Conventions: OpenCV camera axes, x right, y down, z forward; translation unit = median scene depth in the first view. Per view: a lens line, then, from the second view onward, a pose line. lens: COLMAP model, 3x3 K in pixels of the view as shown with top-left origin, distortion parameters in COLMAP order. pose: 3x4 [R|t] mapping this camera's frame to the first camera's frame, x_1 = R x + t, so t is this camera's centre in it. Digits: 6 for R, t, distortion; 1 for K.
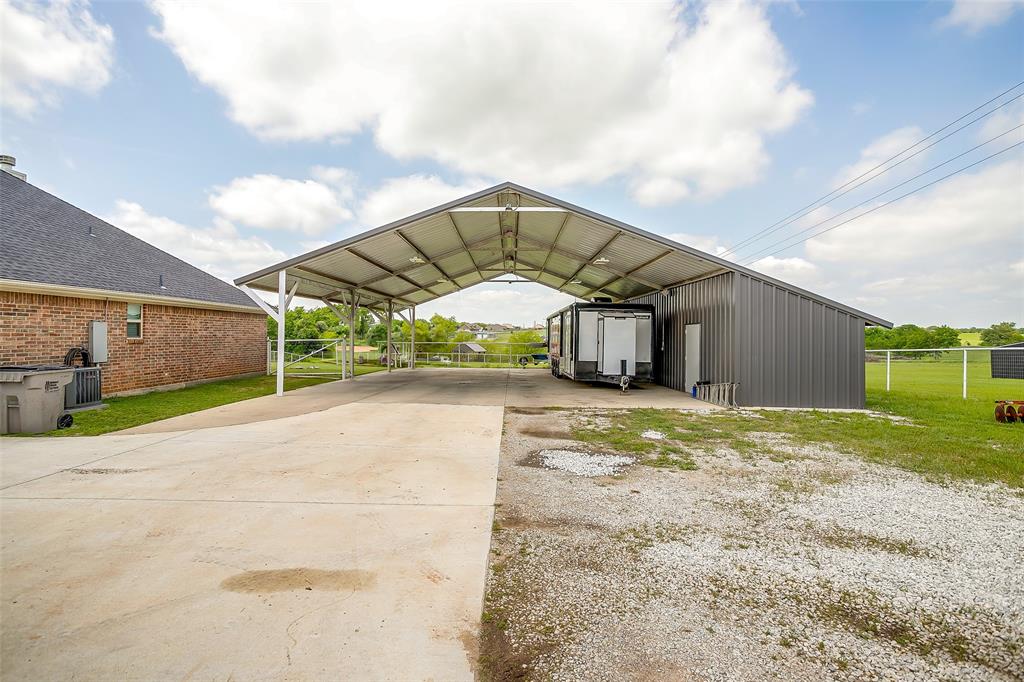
lens RADIAL K [[507.7, 0, 509.5], [0, 507.7, 339.2], [0, 0, 1]] dist [-0.040875, 0.027130]
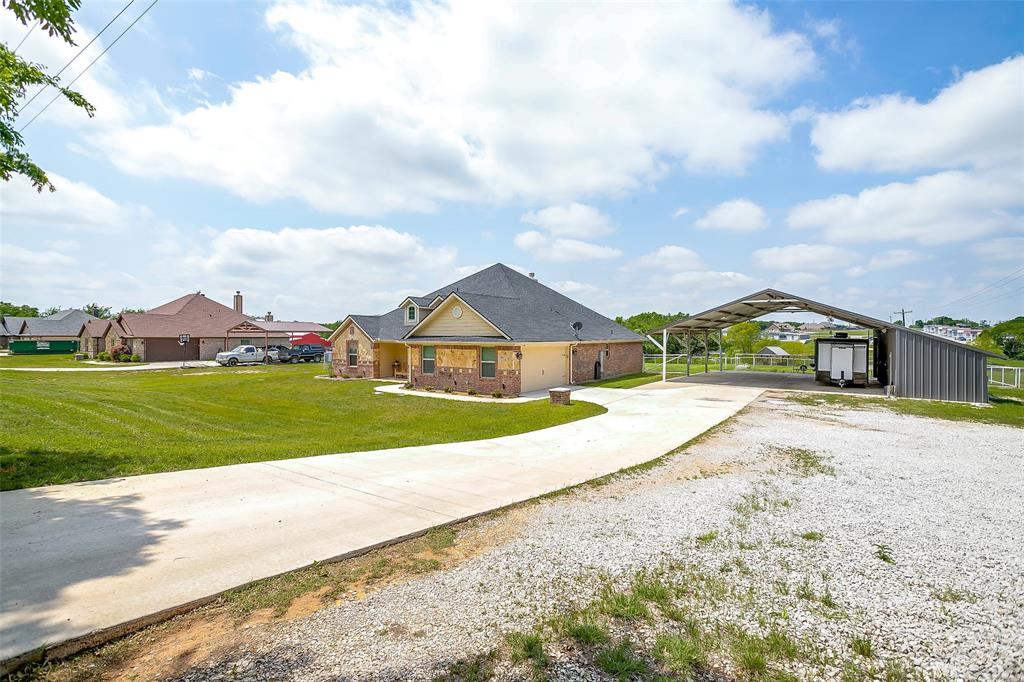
lens RADIAL K [[507.7, 0, 509.5], [0, 507.7, 339.2], [0, 0, 1]] dist [-0.040875, 0.027130]
pose [[0.840595, 0.000595, -0.541663, 0.186708], [-0.000424, 1.000000, 0.000440, -0.073186], [0.541664, -0.000141, 0.840595, -1.161641]]
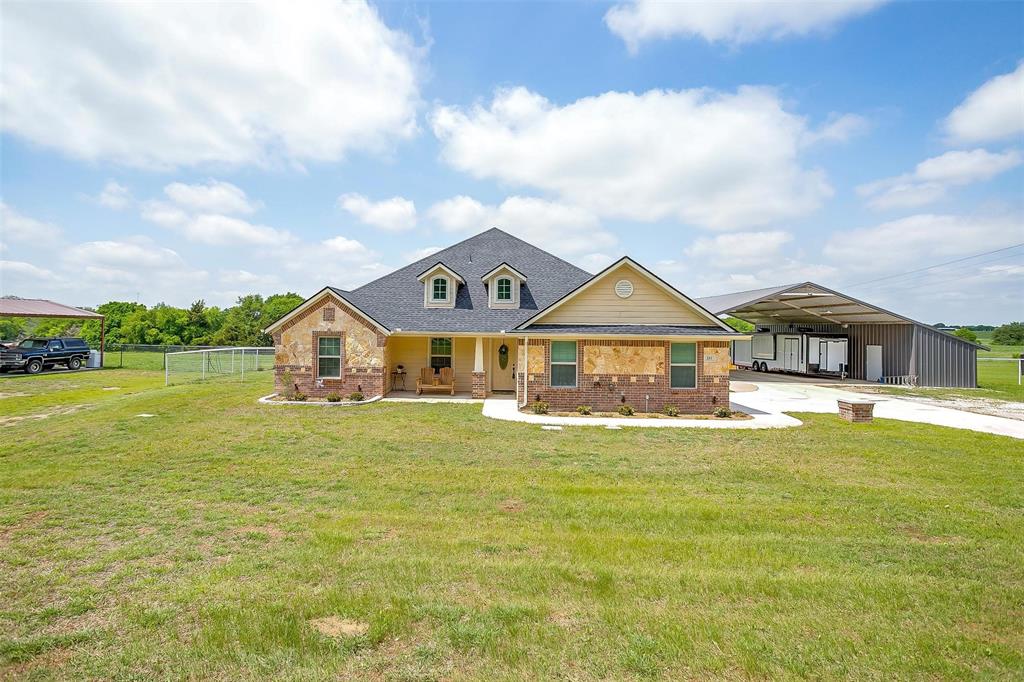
lens RADIAL K [[507.7, 0, 509.5], [0, 507.7, 339.2], [0, 0, 1]] dist [-0.040875, 0.027130]
pose [[0.999944, 0.005943, -0.008783, -1.022190], [-0.005852, 0.999930, 0.010299, -0.064793], [0.008844, -0.010247, 0.999908, -0.942599]]
